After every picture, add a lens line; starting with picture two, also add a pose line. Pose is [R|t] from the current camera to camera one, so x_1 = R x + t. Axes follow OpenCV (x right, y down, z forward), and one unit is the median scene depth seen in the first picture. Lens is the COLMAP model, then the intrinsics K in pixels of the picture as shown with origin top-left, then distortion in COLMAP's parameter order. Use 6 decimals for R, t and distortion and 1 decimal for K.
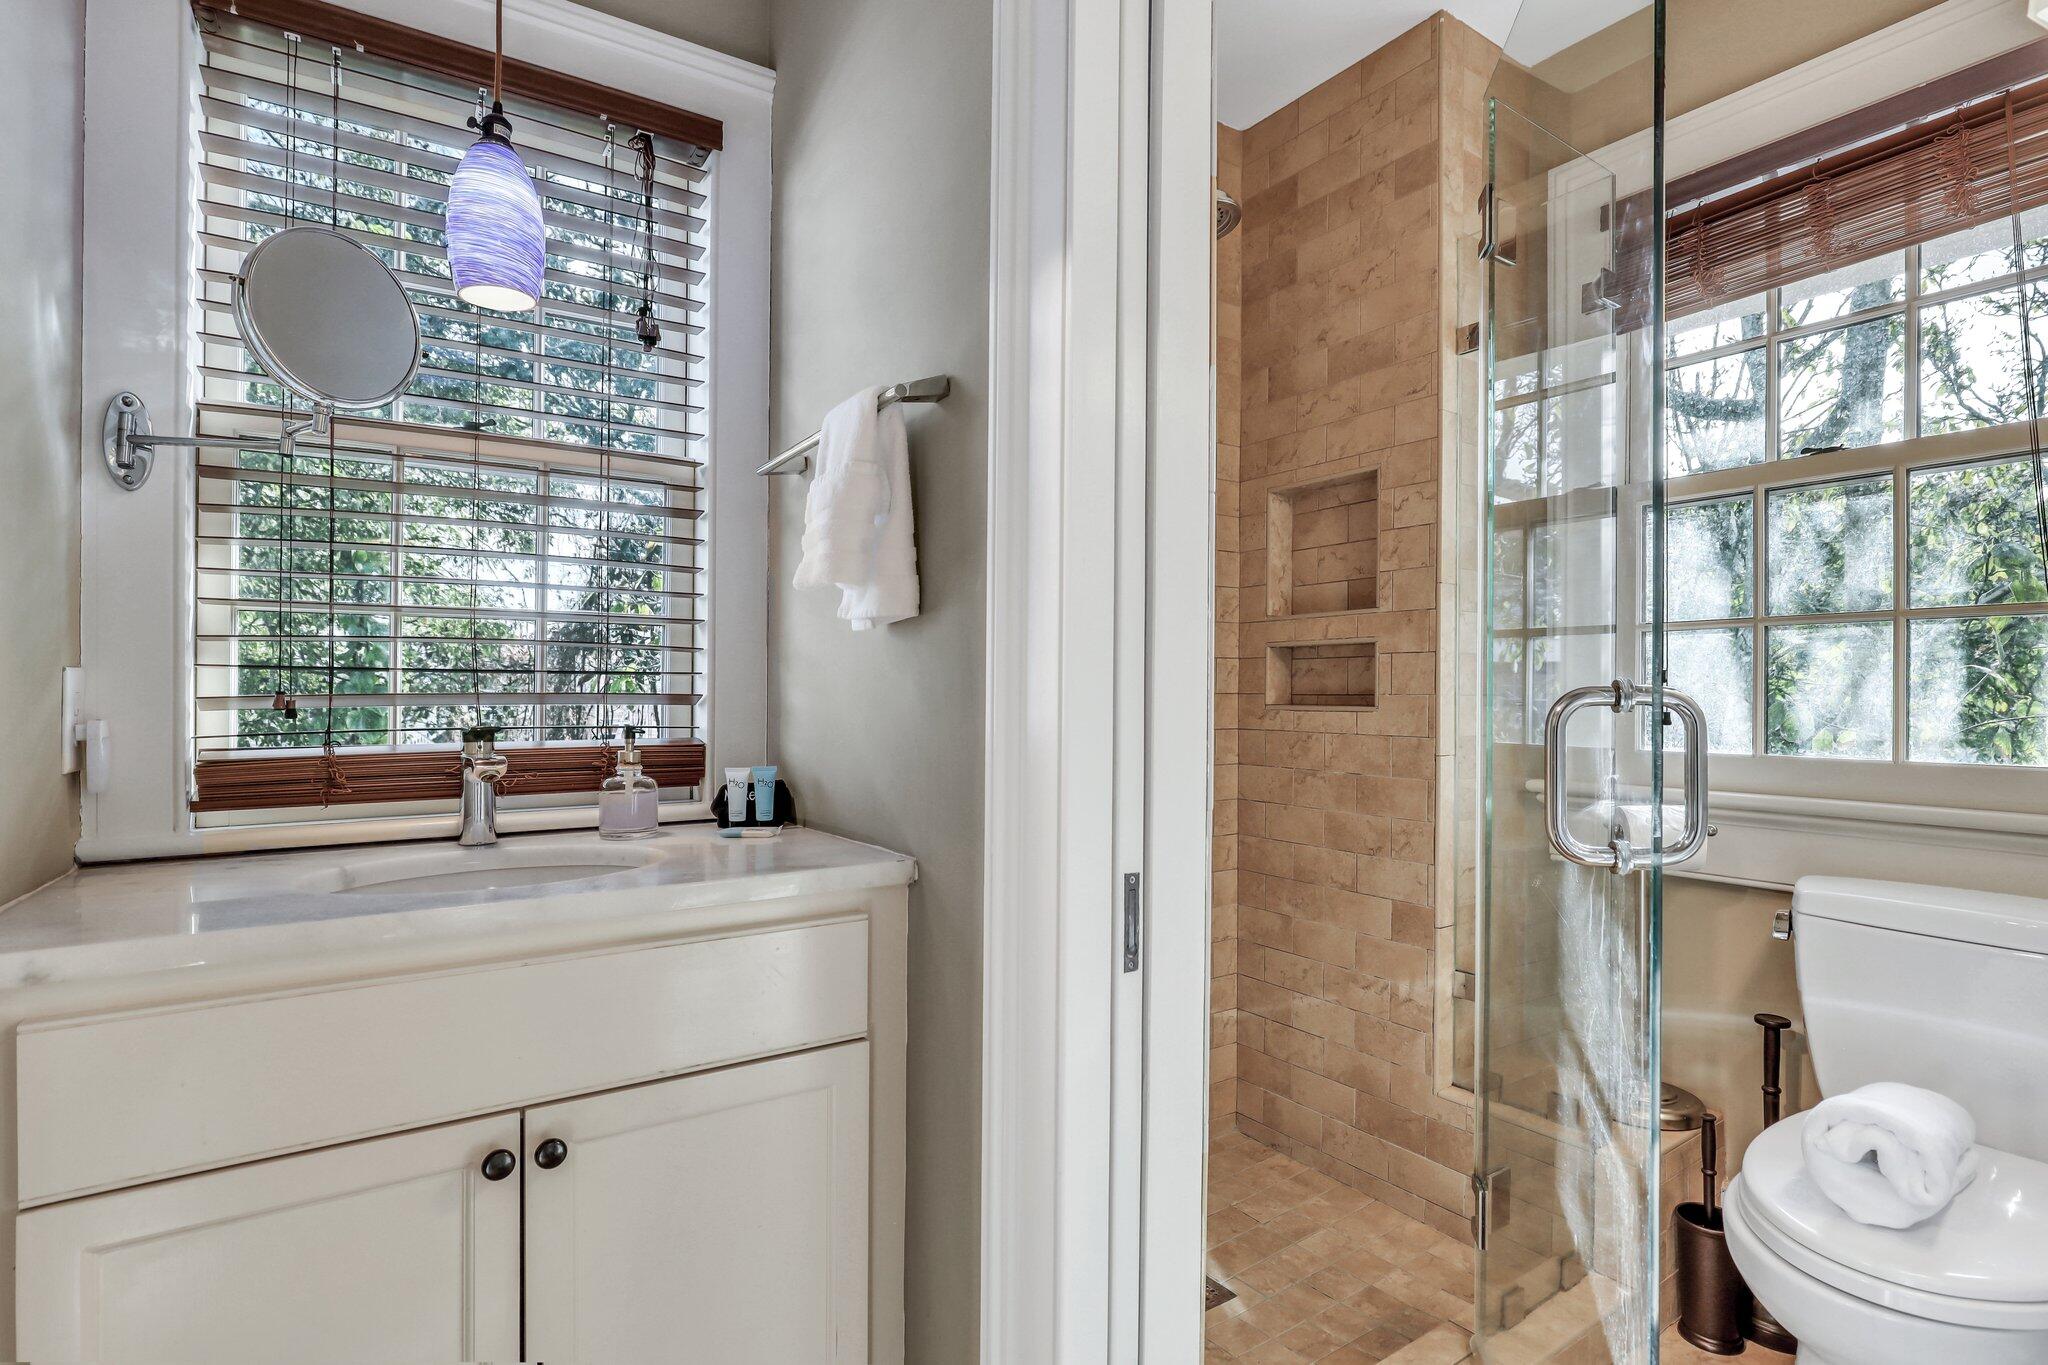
lens RADIAL K [[977.4, 0, 997.7], [0, 977.4, 694.6], [0, 0, 1]] dist [-0.026936, 0.004245]
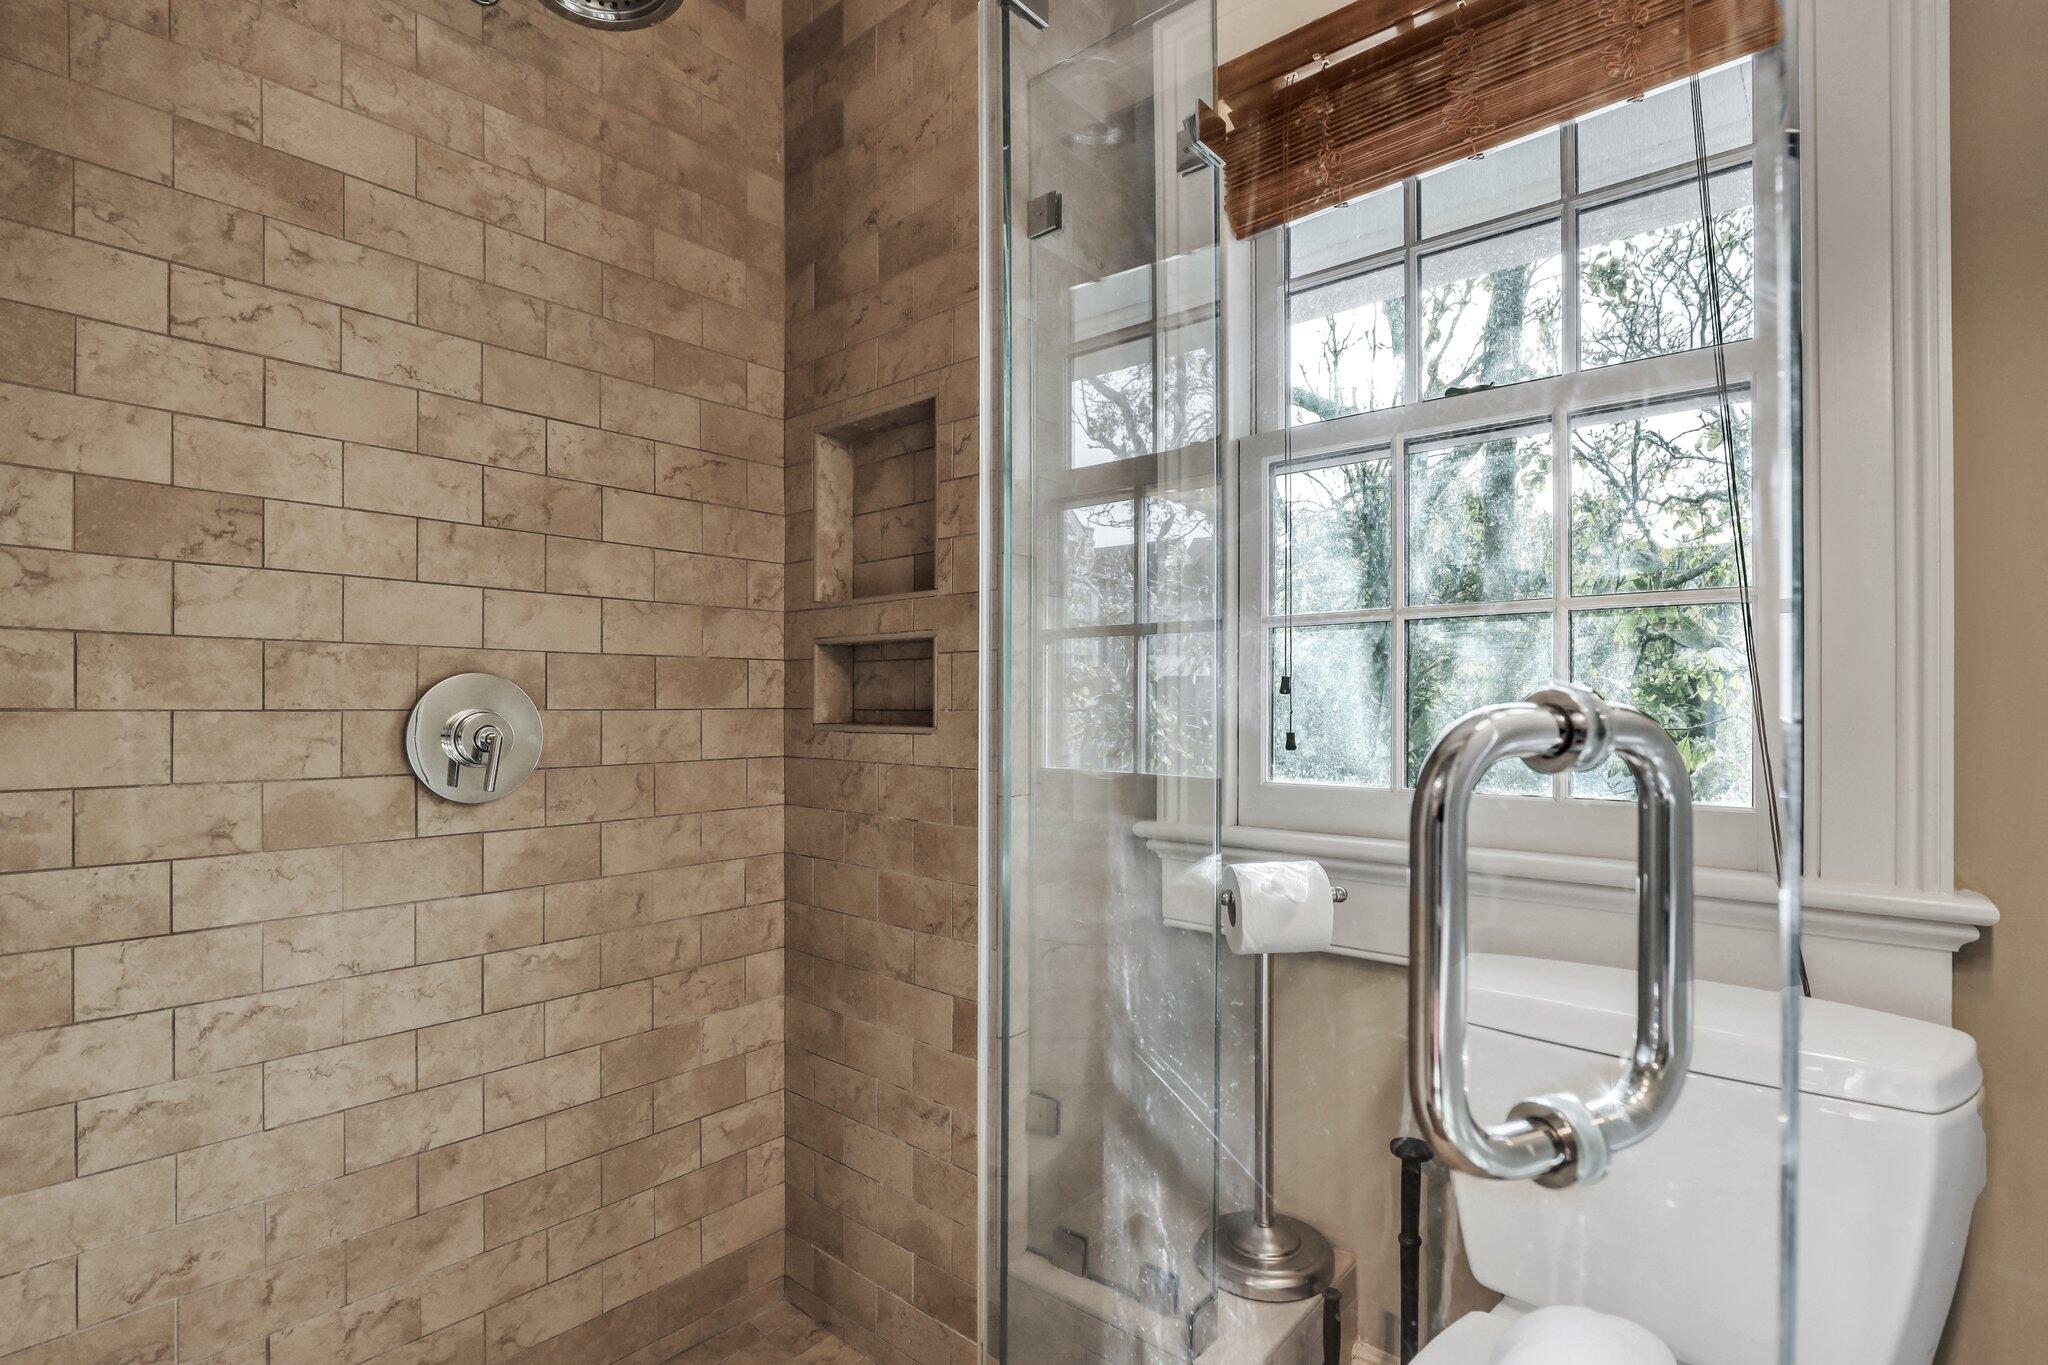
lens RADIAL K [[941.2, 0, 1012.8], [0, 941.2, 699.3], [0, 0, 1]] dist [-0.039662, 0.008356]
pose [[0.971351, 0.001272, 0.237646, 0.267971], [0.000071, 0.999984, -0.005641, -0.004259], [-0.237649, 0.005497, 0.971336, 0.297795]]
